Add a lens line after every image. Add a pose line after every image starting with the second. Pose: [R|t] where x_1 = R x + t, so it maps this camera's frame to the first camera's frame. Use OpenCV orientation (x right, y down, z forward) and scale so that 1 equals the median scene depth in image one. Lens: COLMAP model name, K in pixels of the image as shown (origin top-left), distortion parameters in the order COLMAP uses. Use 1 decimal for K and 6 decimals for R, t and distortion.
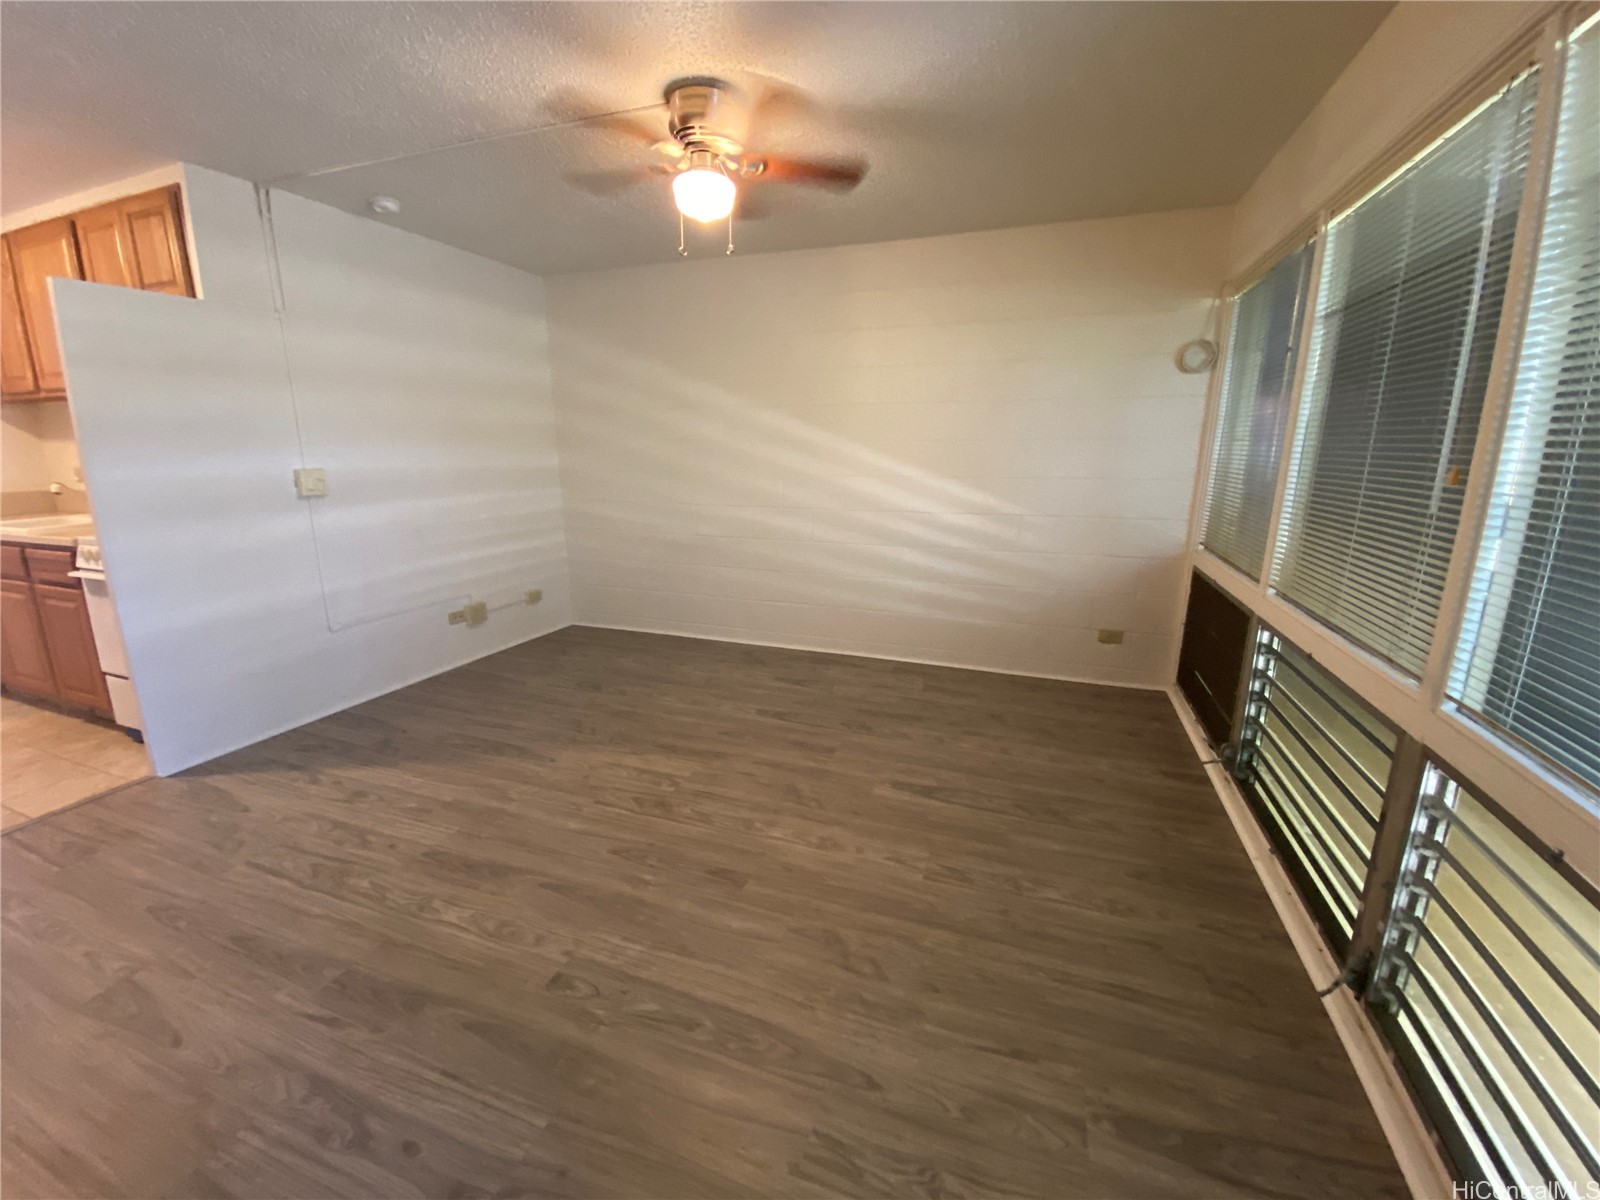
lens RADIAL K [[648.6, 0, 800.0], [0, 648.6, 600.0], [0, 0, 1]] dist [0.029379, -0.028106]
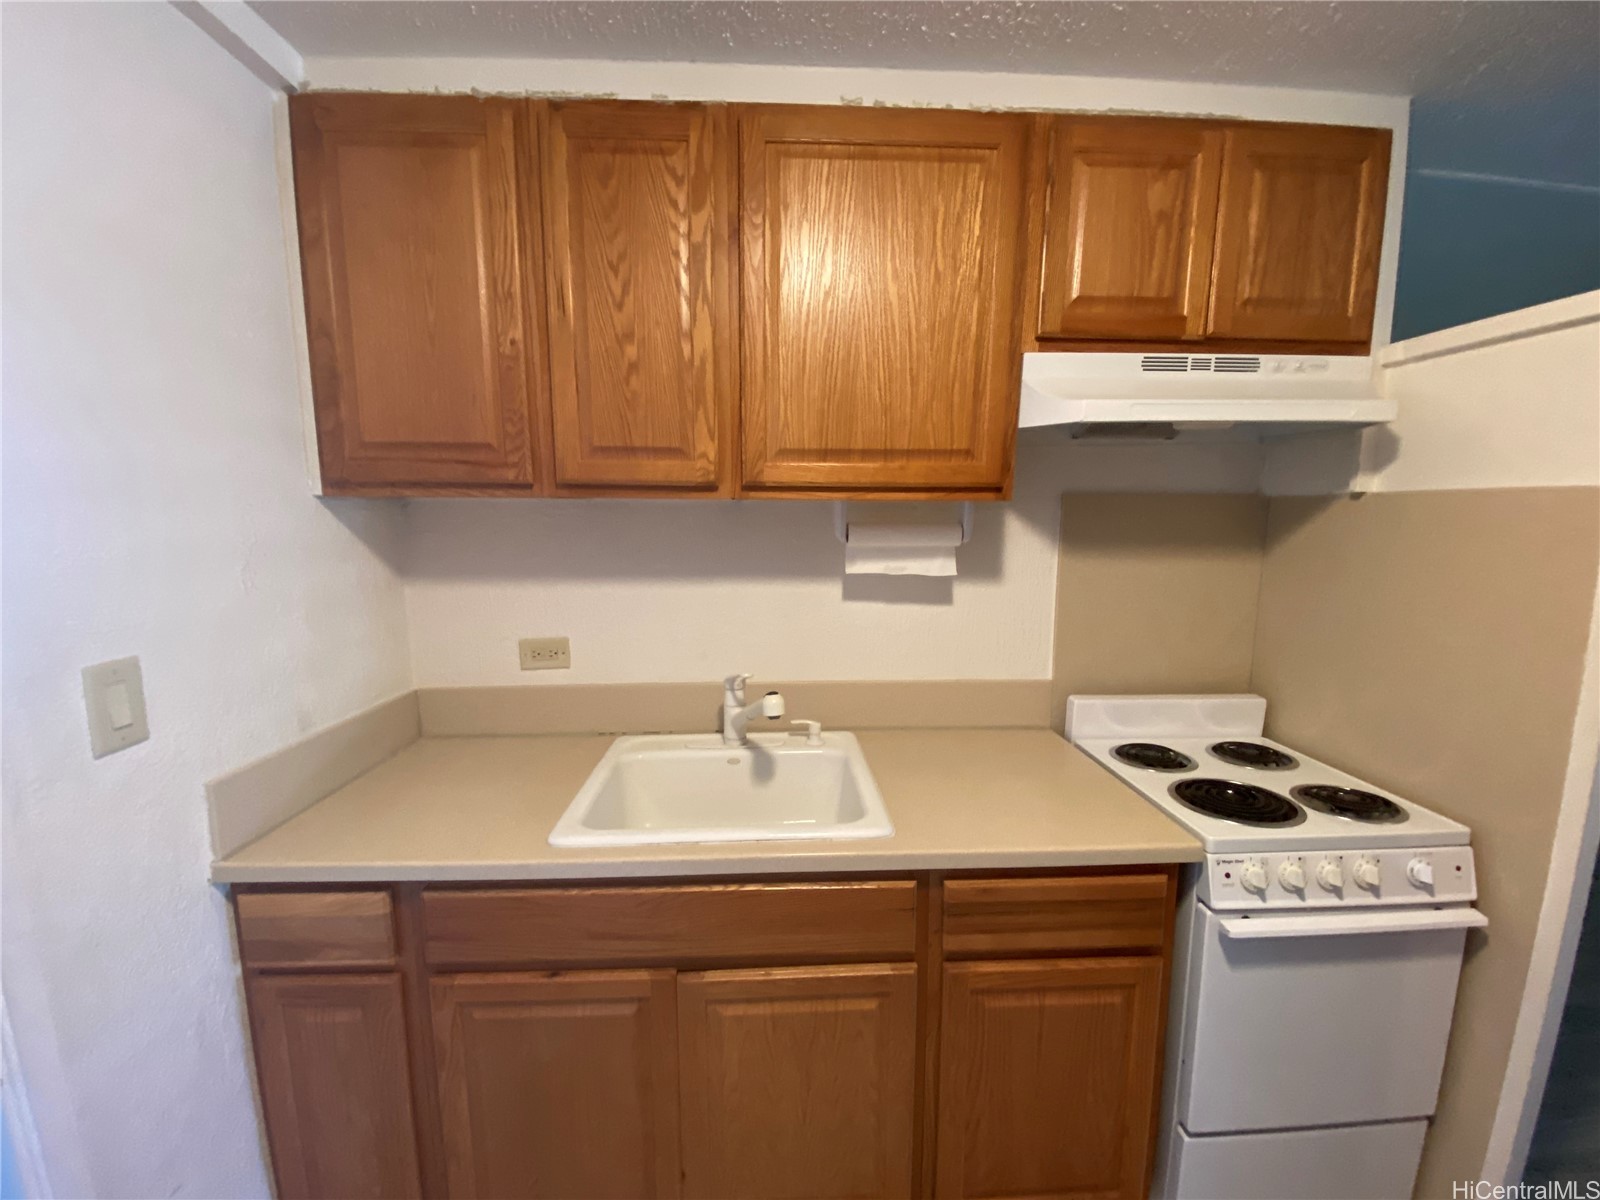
lens RADIAL K [[648.6, 0, 800.0], [0, 648.6, 600.0], [0, 0, 1]] dist [0.029379, -0.028106]
pose [[0.928740, -0.045737, 0.367901, -1.458120], [0.084717, 0.992286, -0.090503, -0.229156], [-0.360923, 0.115221, 0.925450, 0.640563]]
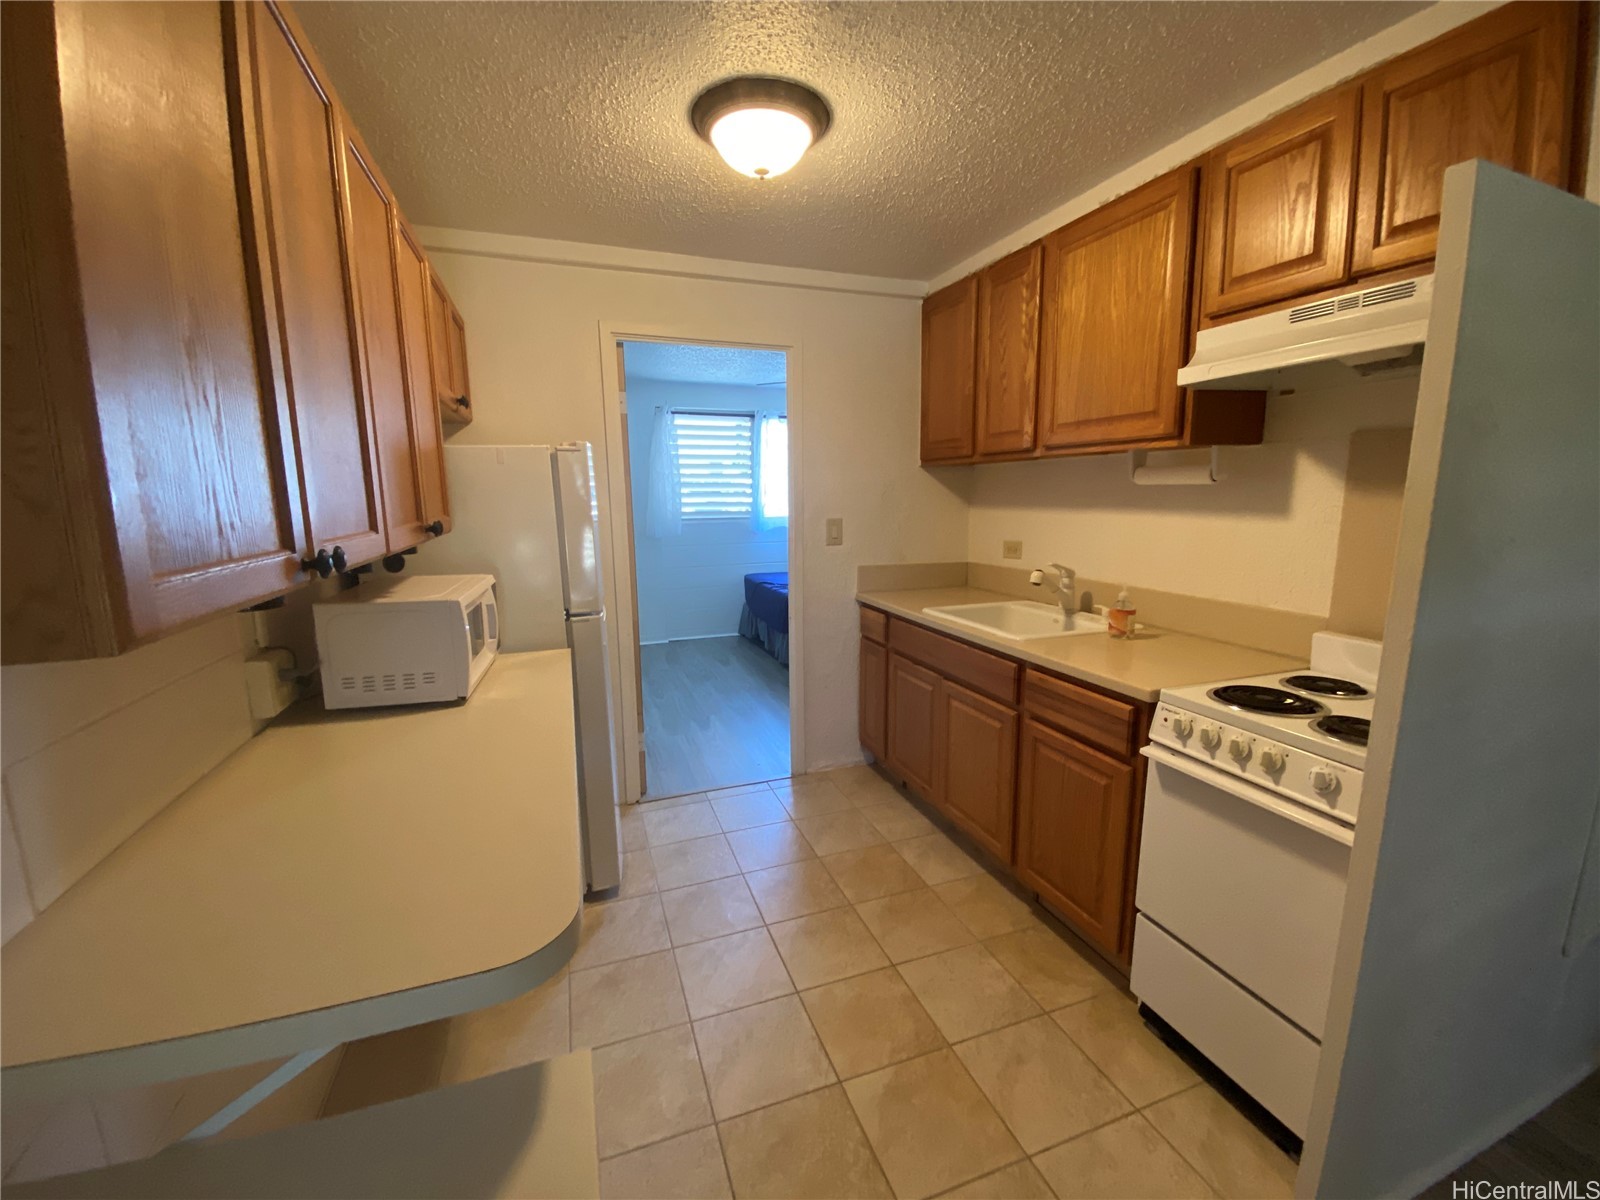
lens RADIAL K [[648.6, 0, 800.0], [0, 648.6, 600.0], [0, 0, 1]] dist [0.029379, -0.028106]
pose [[0.638190, 0.120706, -0.760357, -0.847867], [-0.172659, 0.984915, 0.011437, -0.122868], [0.750268, 0.123984, 0.649404, 0.333478]]
